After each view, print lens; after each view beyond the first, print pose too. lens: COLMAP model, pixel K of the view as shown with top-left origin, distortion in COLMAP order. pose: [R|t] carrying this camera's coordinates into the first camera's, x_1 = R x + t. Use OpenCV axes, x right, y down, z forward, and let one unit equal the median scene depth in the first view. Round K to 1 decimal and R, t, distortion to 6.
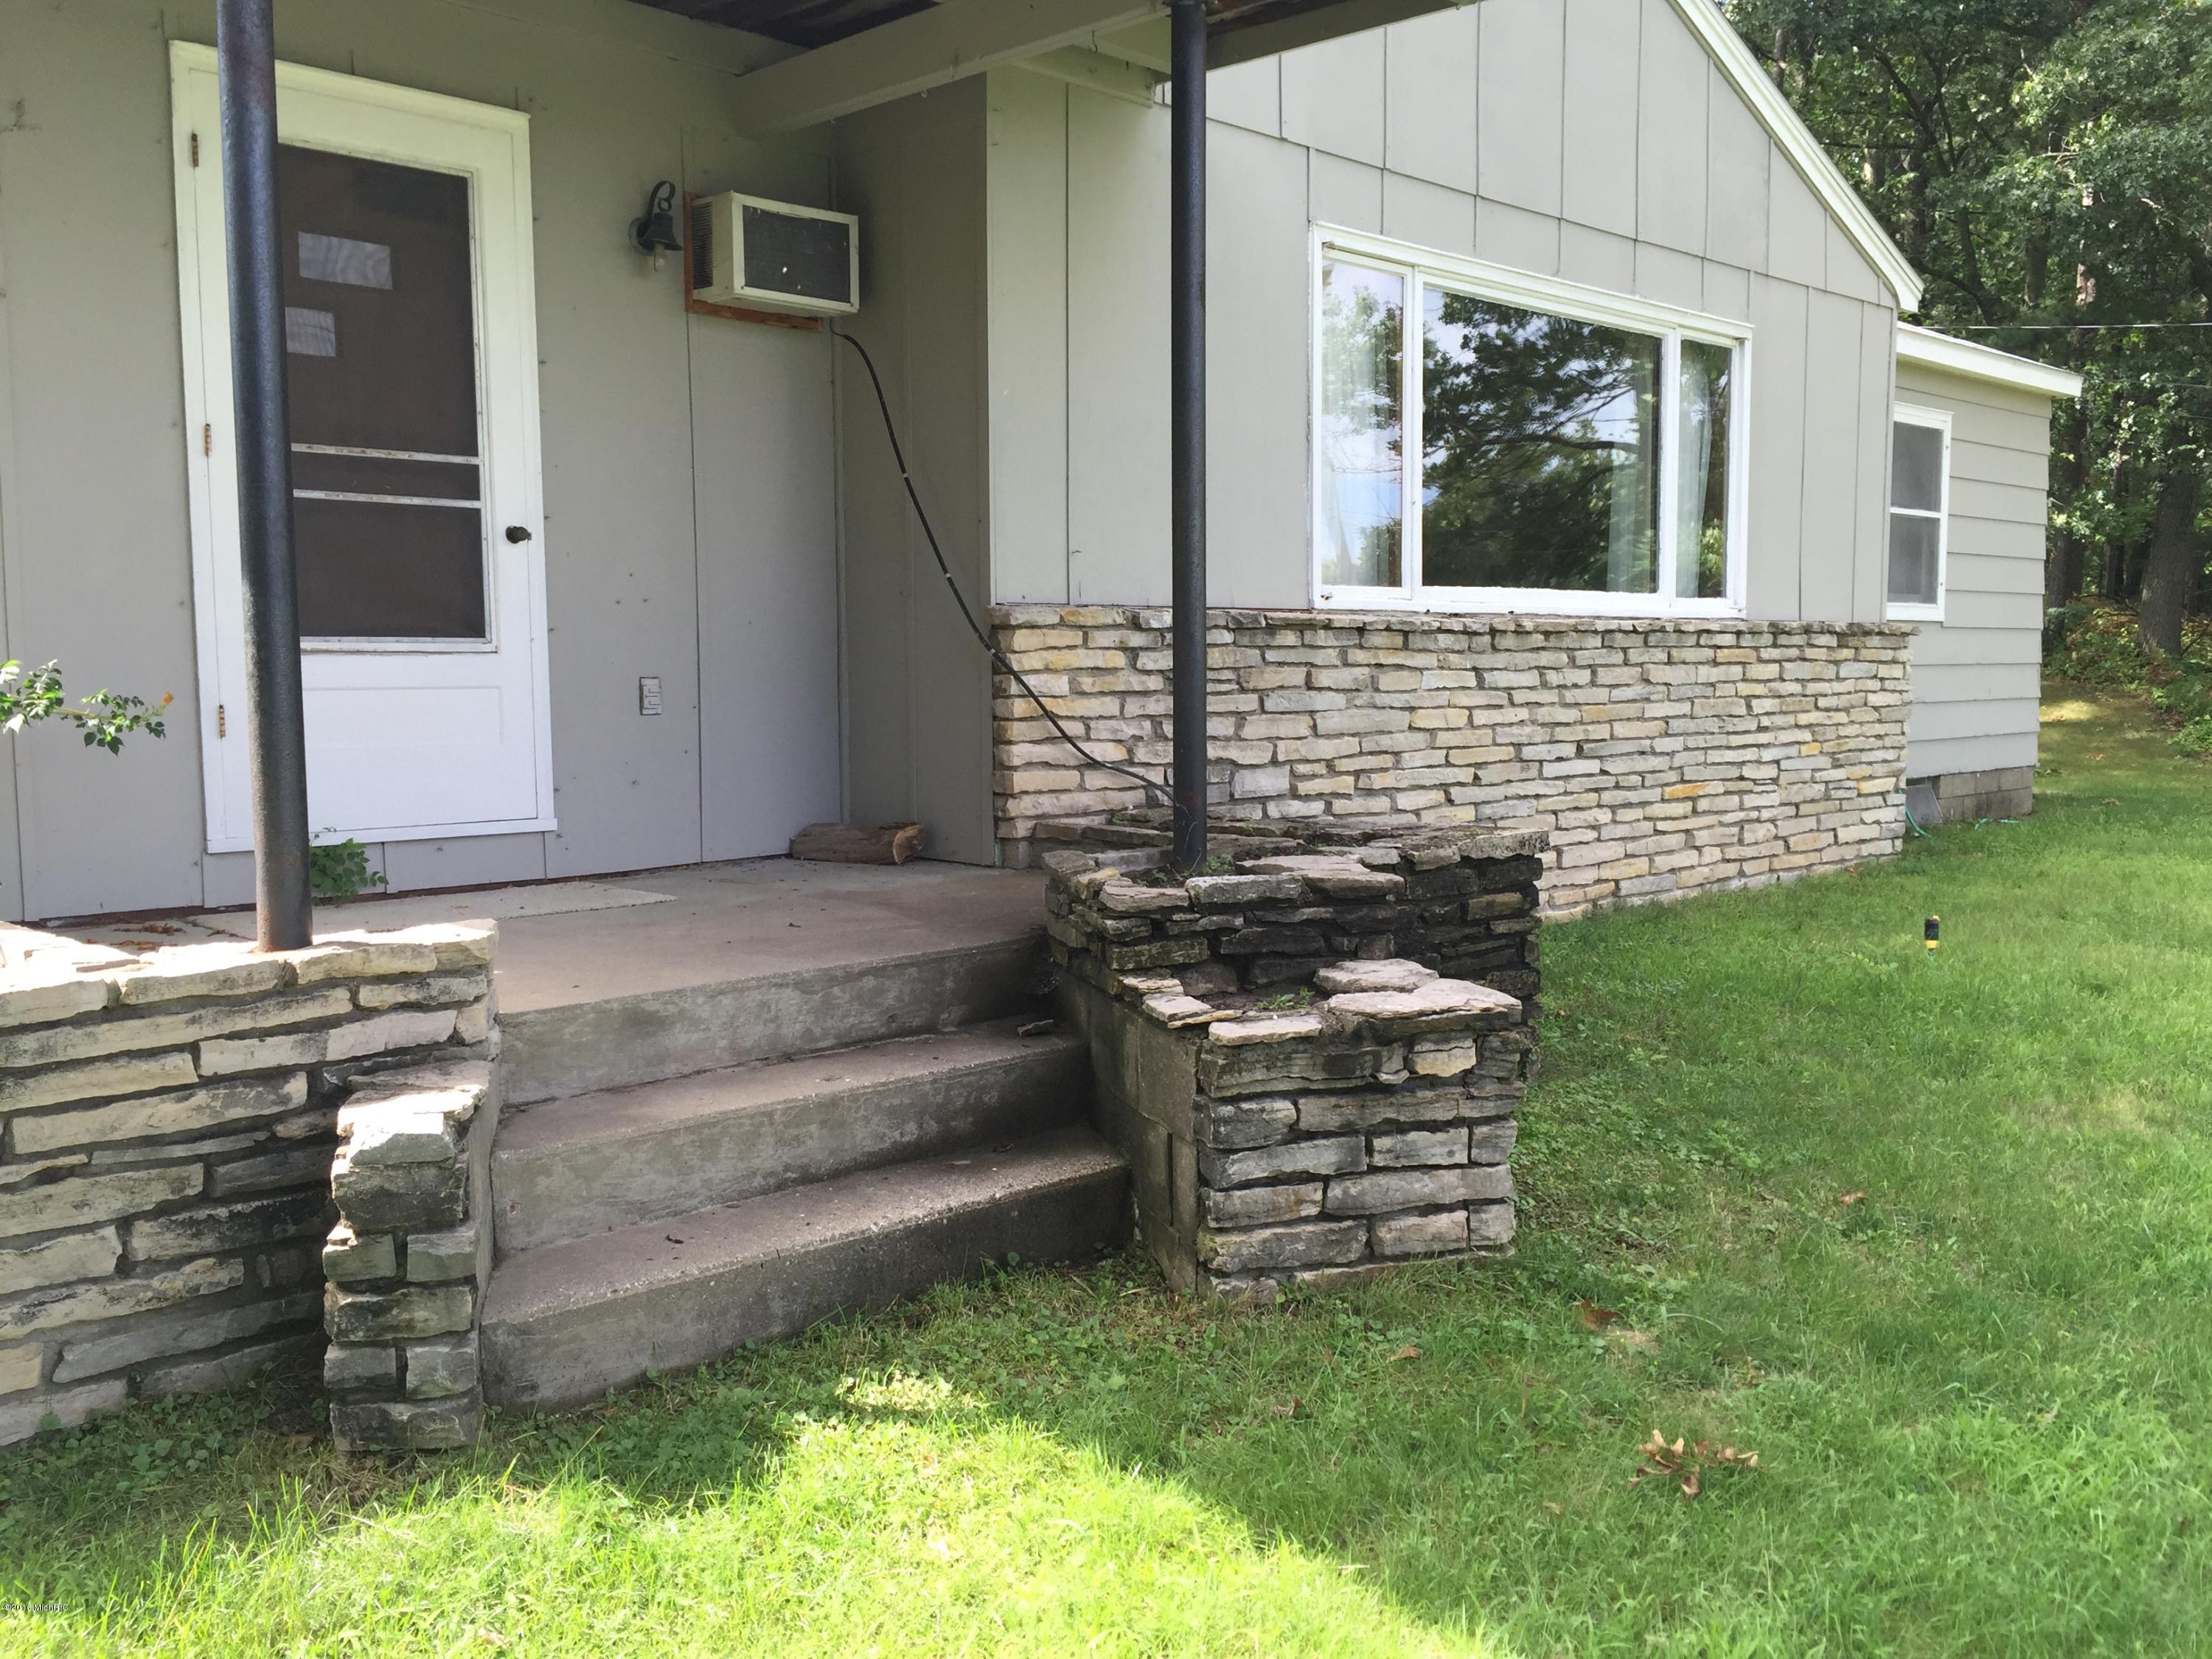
lens RADIAL K [[1909.4, 0, 1106.0], [0, 1909.4, 829.5], [0, 0, 1]] dist [-0.004768, -0.021765]
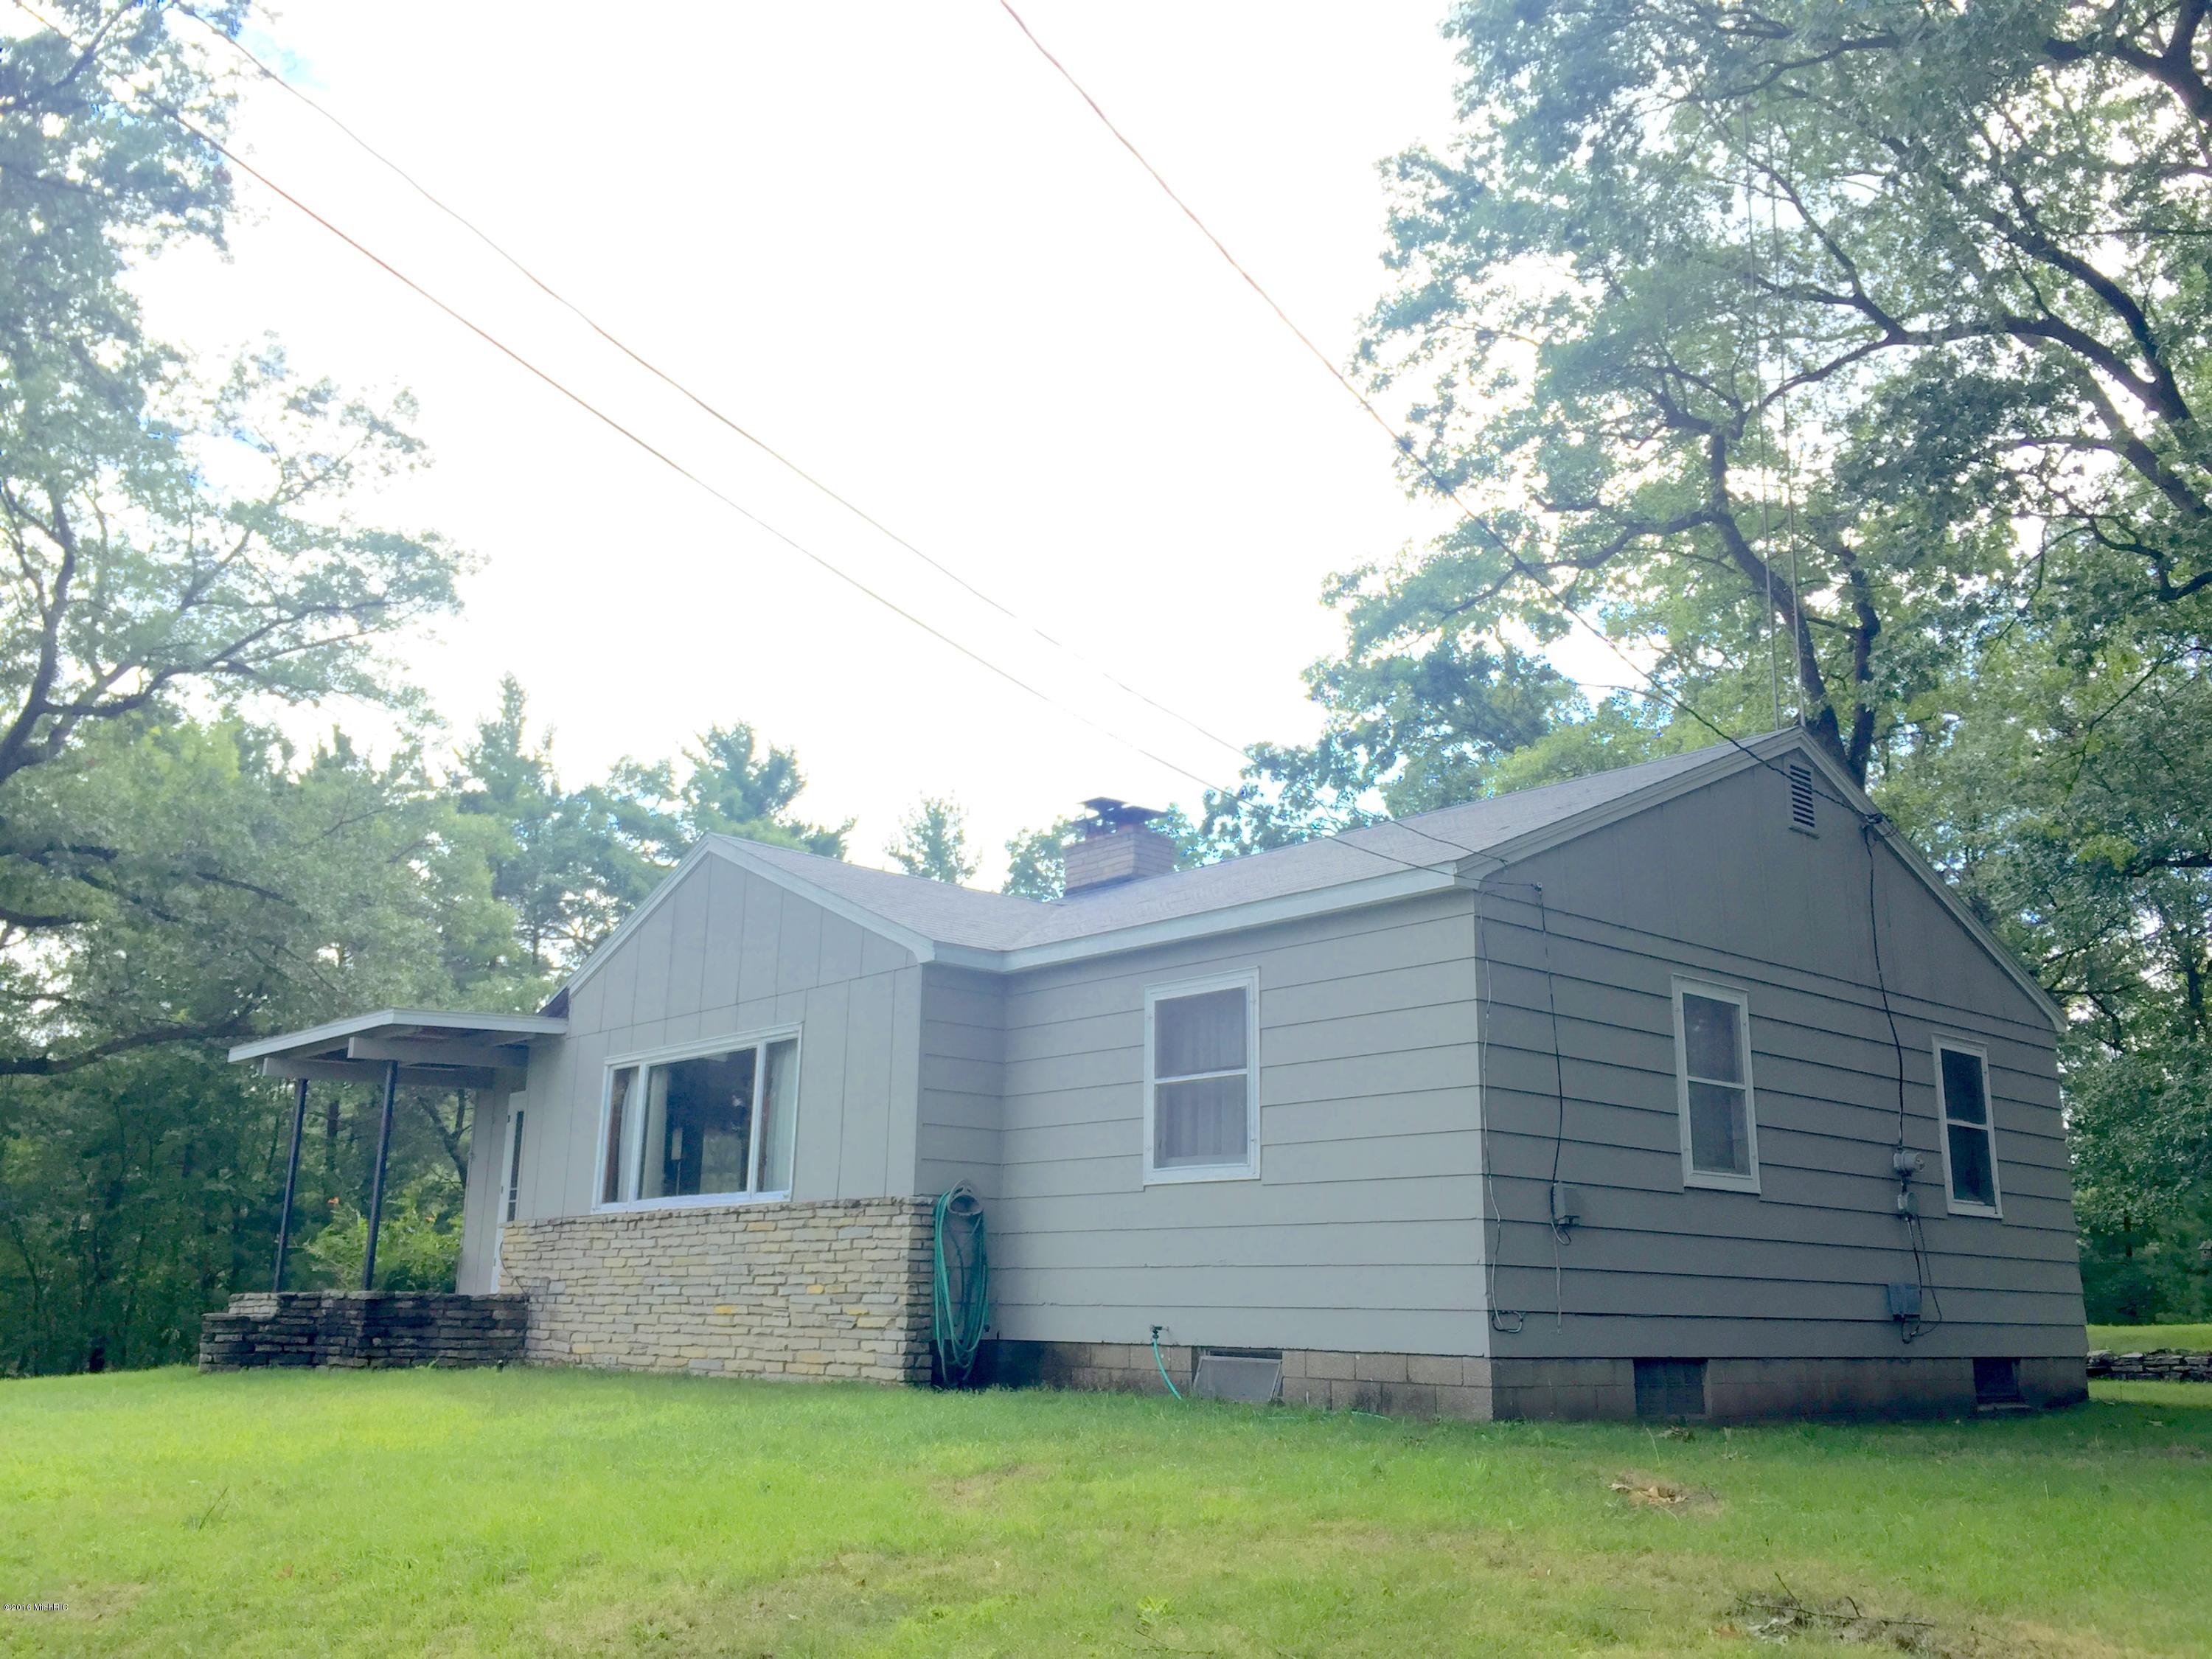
lens RADIAL K [[1909.4, 0, 1106.0], [0, 1909.4, 829.5], [0, 0, 1]] dist [-0.004768, -0.021765]
pose [[-0.031360, -0.248186, -0.968205, 1.753733], [-0.105975, 0.964047, -0.243687, -0.046545], [0.993874, 0.094964, -0.056534, 1.201059]]
